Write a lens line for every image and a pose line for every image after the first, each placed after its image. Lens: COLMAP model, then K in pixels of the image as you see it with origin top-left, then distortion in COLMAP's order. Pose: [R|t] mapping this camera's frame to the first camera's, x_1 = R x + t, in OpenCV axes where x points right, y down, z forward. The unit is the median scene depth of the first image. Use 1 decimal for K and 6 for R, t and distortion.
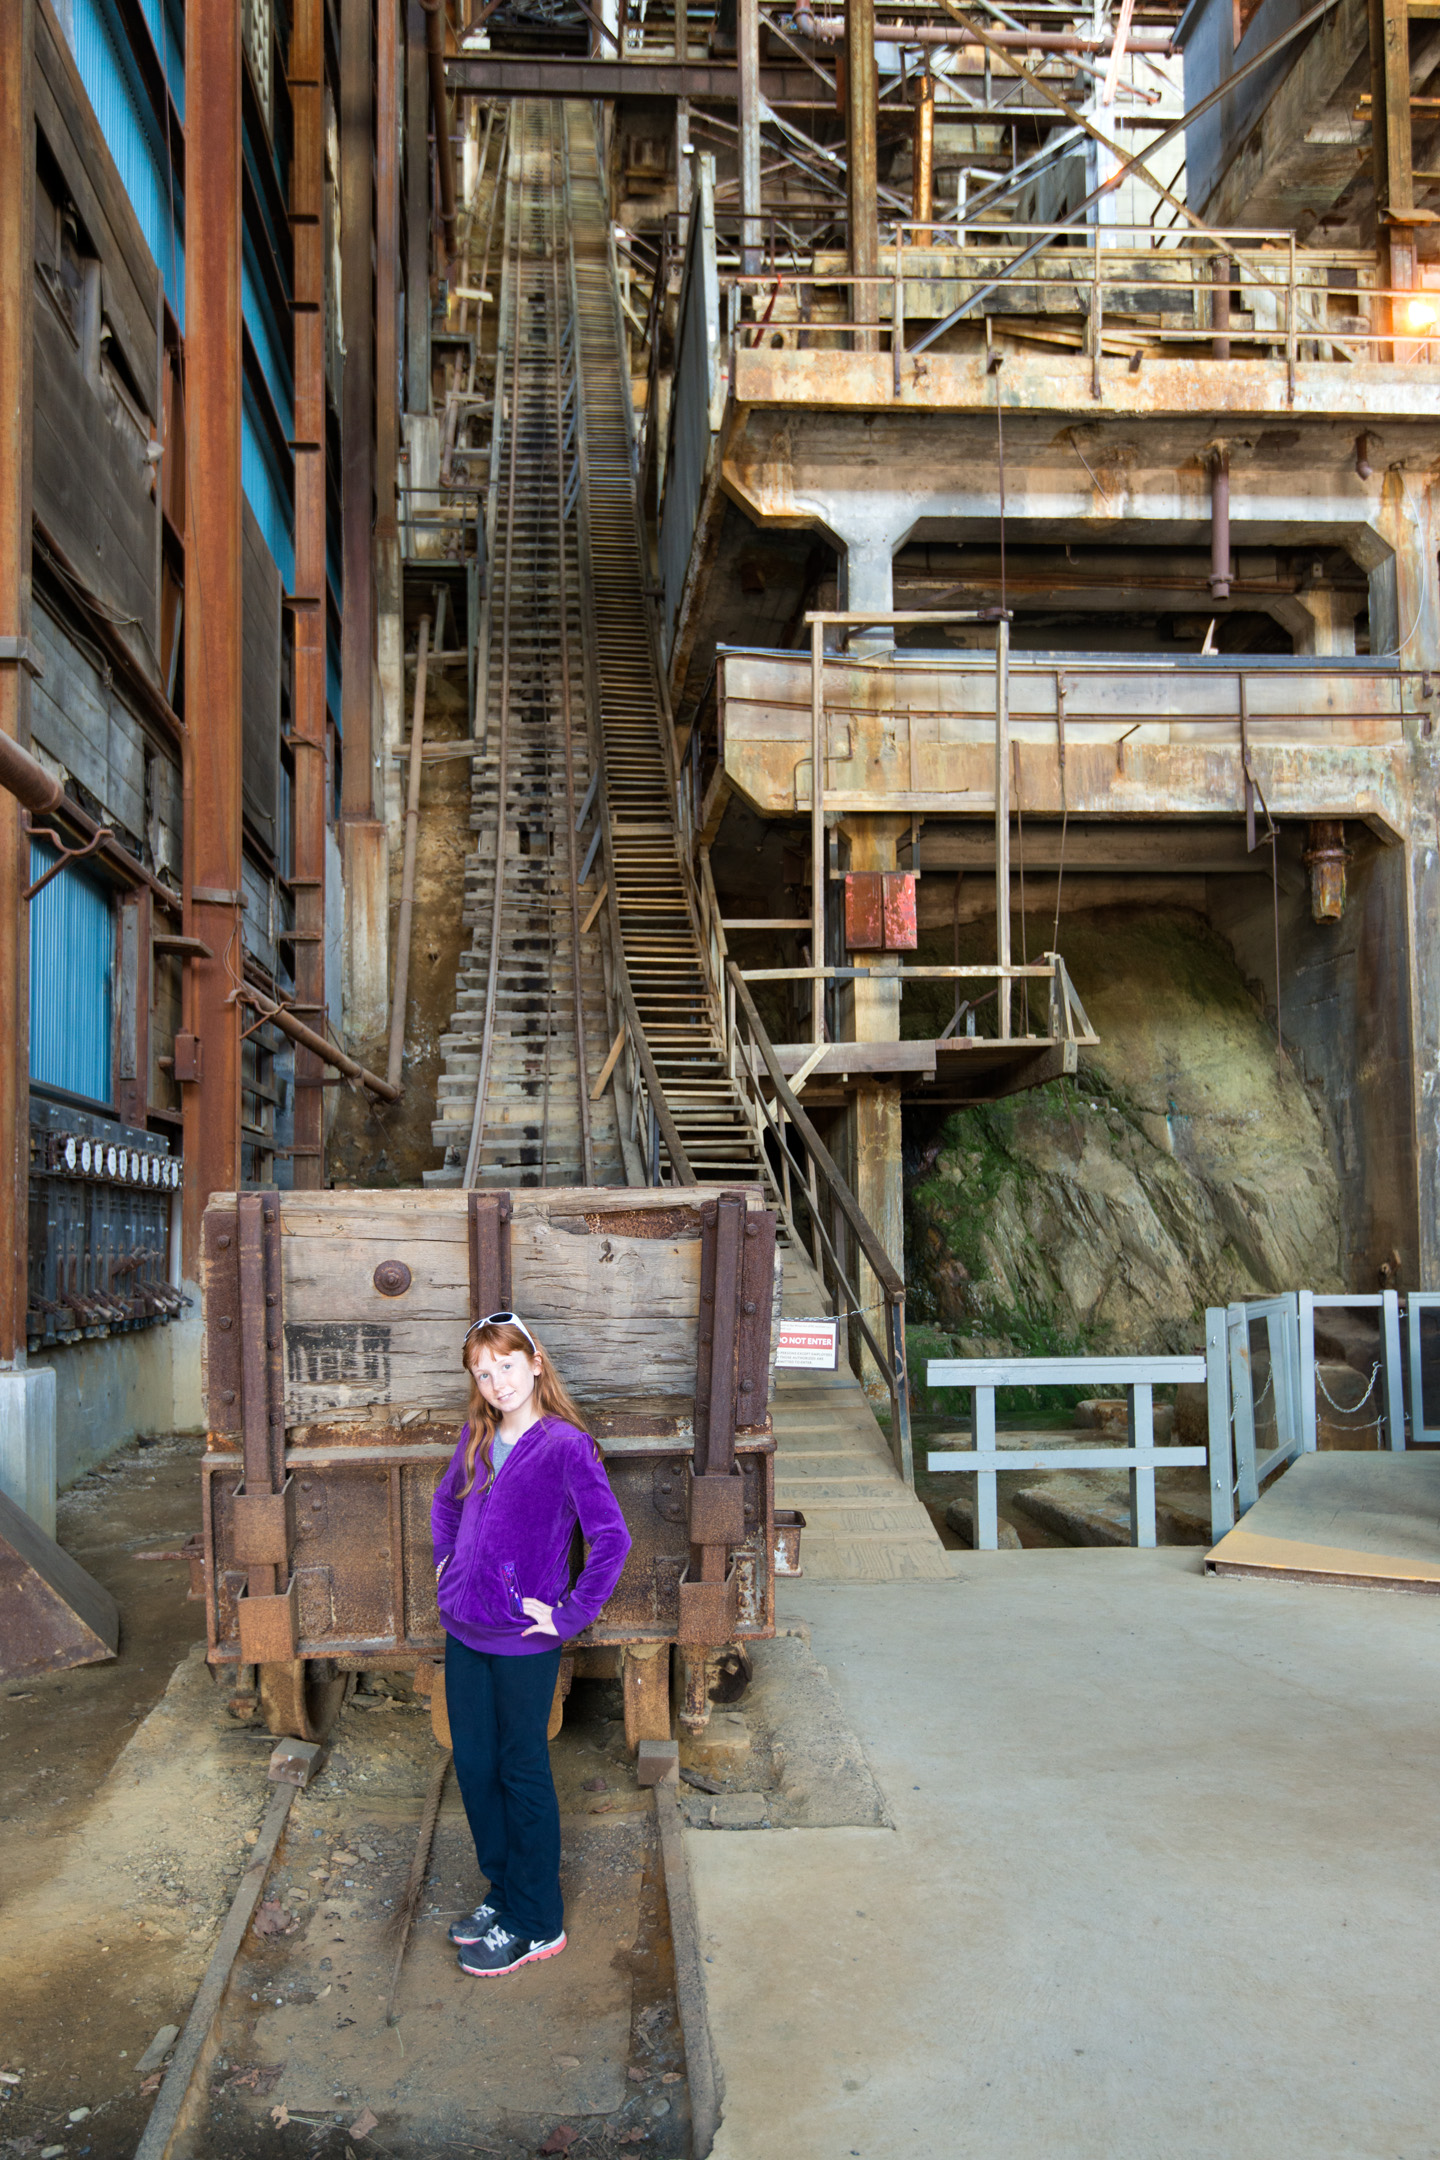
lens RADIAL K [[1529.6, 0, 706.9], [0, 1529.6, 1162.3], [0, 0, 1]] dist [0.044233, -0.036105]
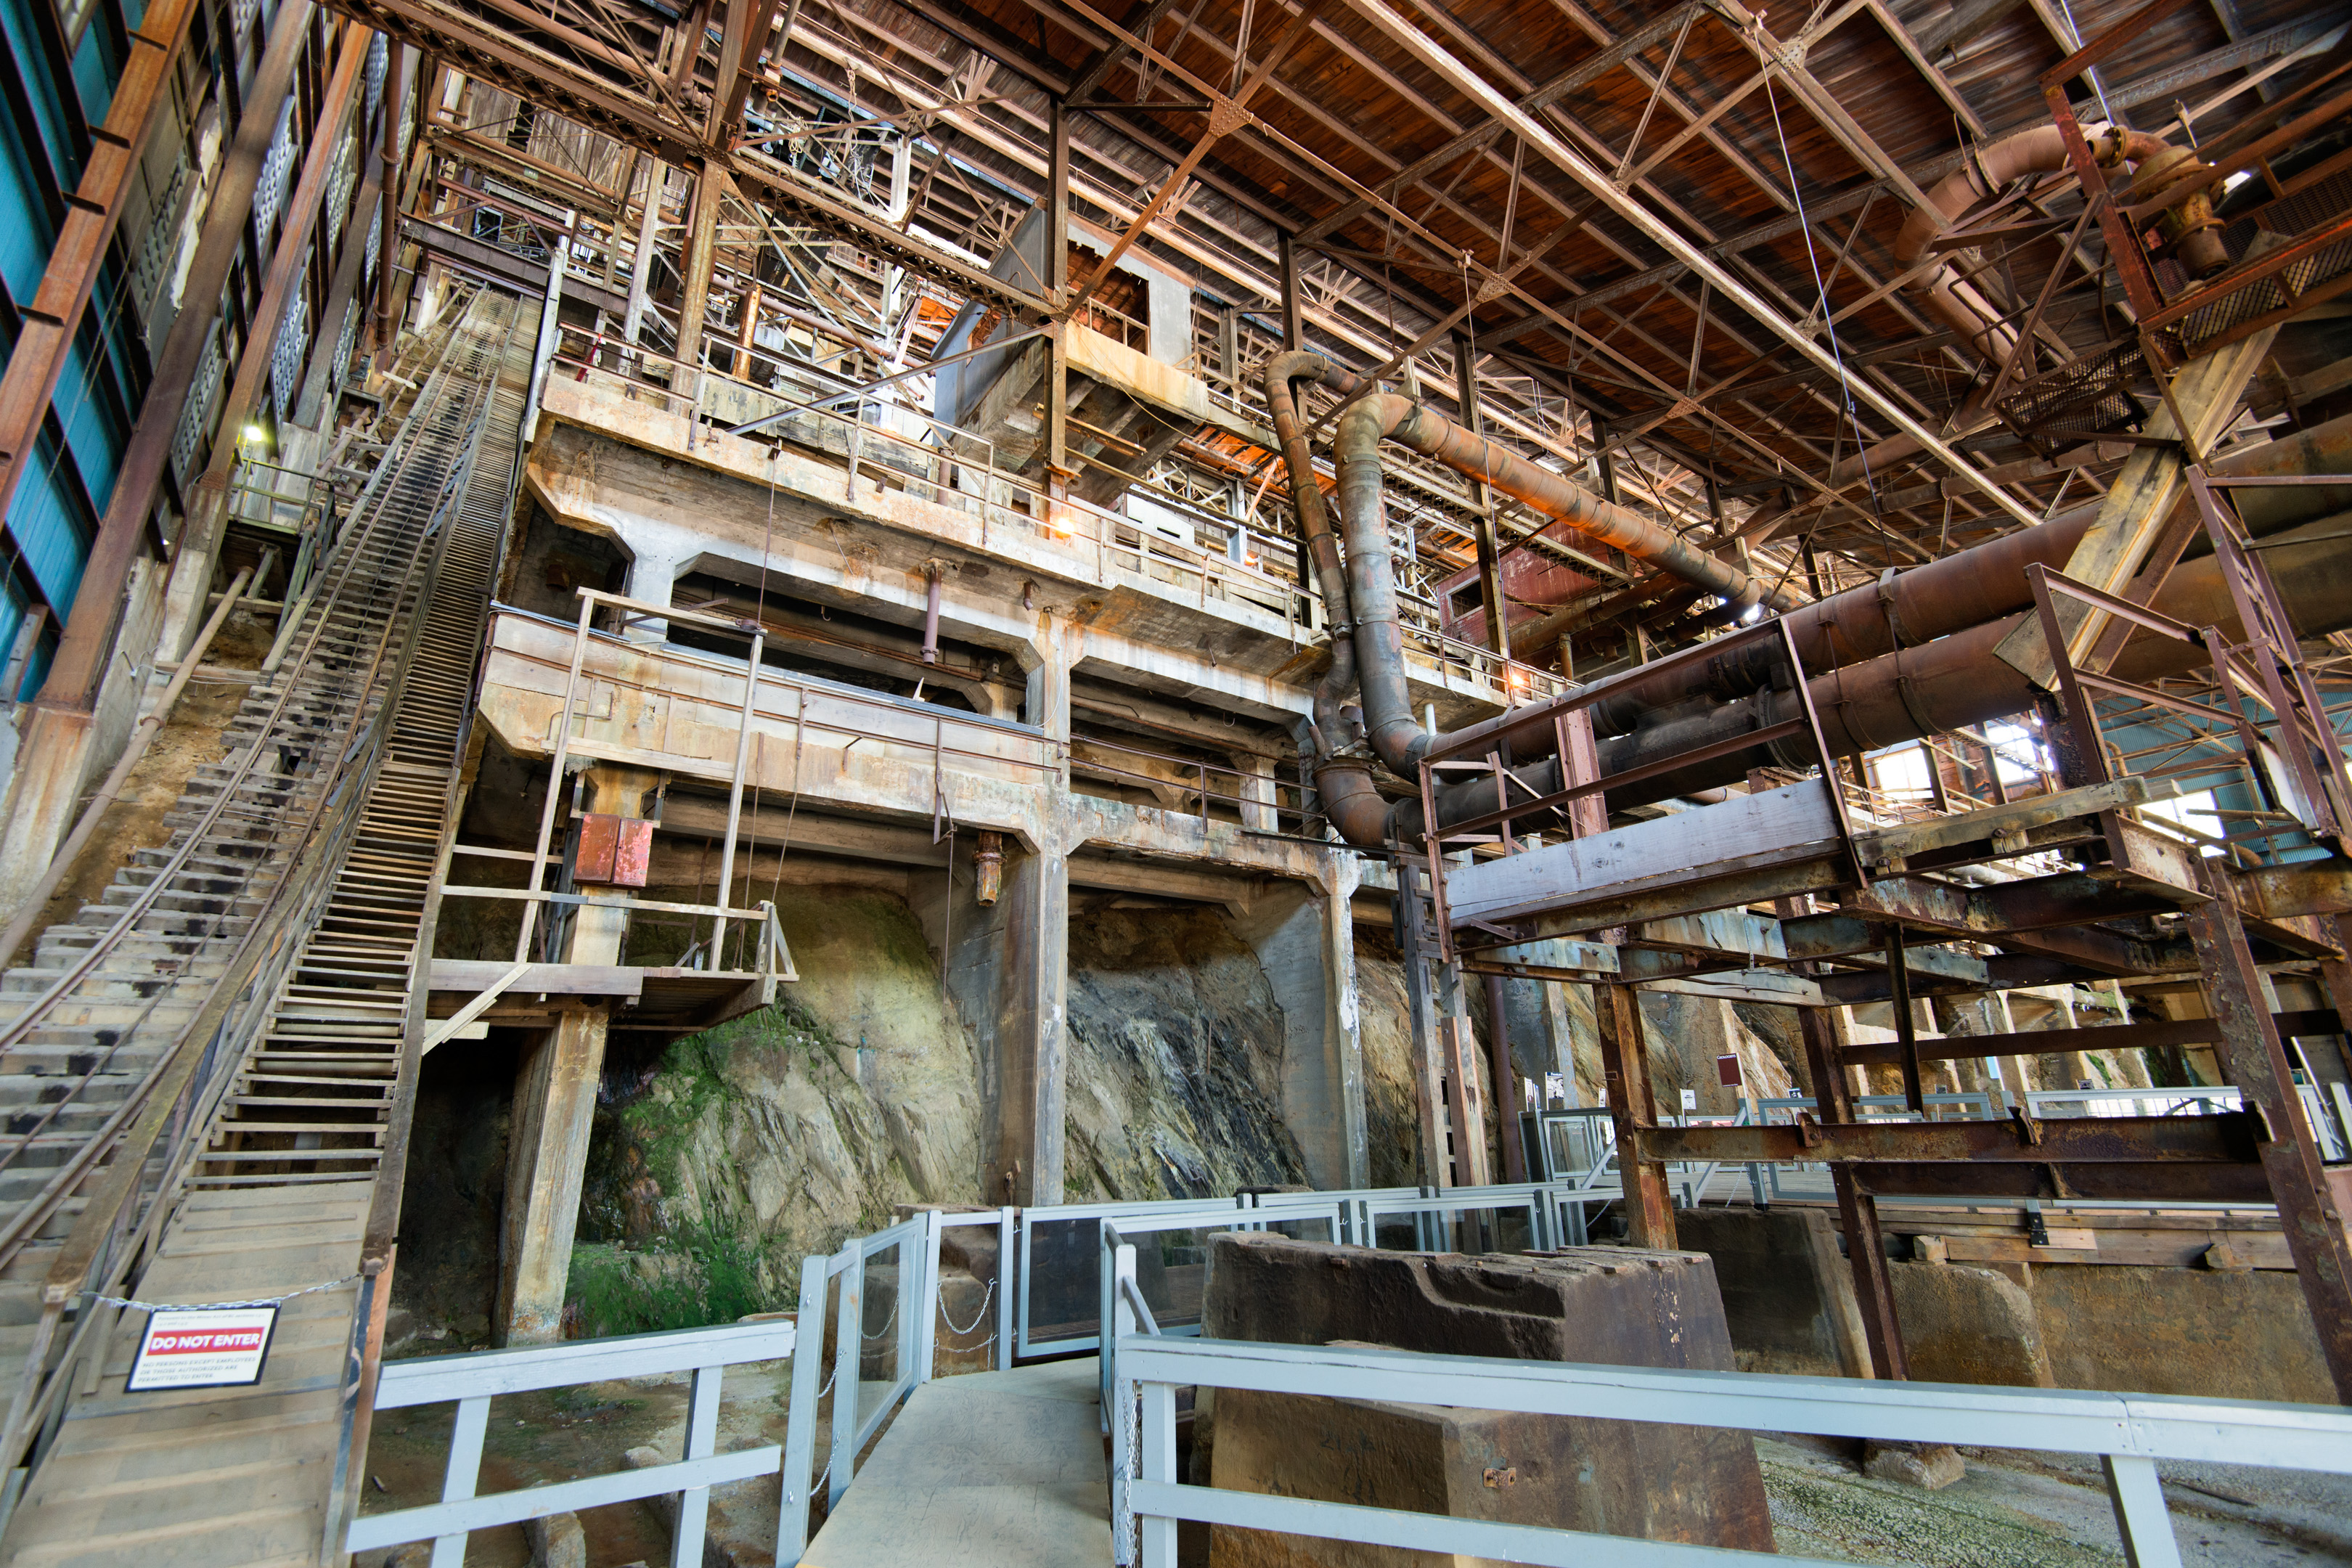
lens RADIAL K [[1062.0, 0, 1176.0], [0, 1062.0, 784.0], [0, 0, 1]] dist [0.036352, -0.024875]
pose [[0.848622, 0.162588, 0.503394, 0.056879], [-0.017860, 0.959860, -0.279910, 0.001730], [-0.528697, 0.228548, 0.817463, 0.124027]]
